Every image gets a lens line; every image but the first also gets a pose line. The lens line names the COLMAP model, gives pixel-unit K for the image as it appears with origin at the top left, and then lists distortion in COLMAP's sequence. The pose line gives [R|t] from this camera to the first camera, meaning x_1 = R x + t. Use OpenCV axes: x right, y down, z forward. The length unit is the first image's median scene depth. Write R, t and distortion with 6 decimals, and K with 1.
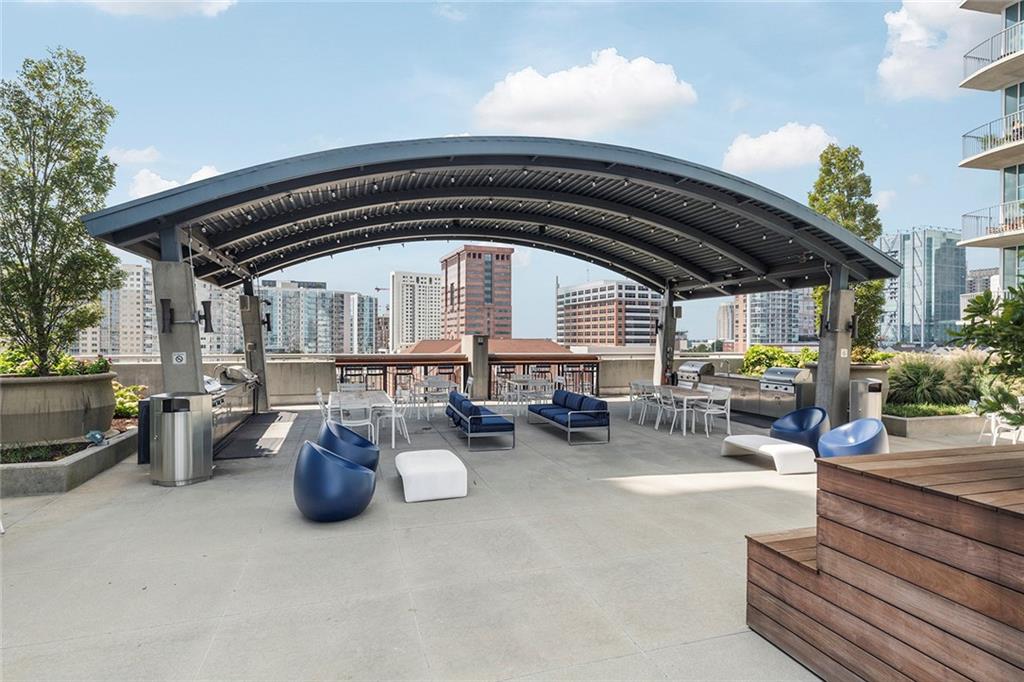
lens RADIAL K [[563.3, 0, 513.4], [0, 563.3, 338.0], [0, 0, 1]] dist [-0.005829, -0.002069]
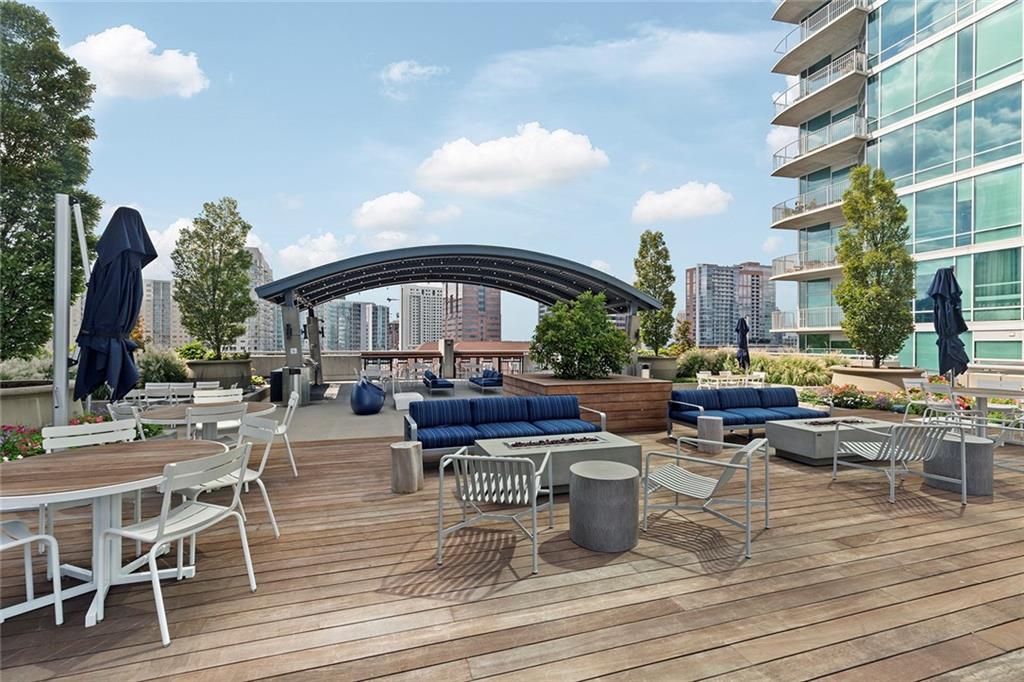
lens RADIAL K [[470.3, 0, 512.1], [0, 470.3, 343.4], [0, 0, 1]] dist [-0.000052, 0.000086]
pose [[0.999818, -0.000678, 0.019050, 0.119601], [0.000570, 0.999984, 0.005692, -0.001595], [-0.019054, -0.005680, 0.999802, -0.458633]]
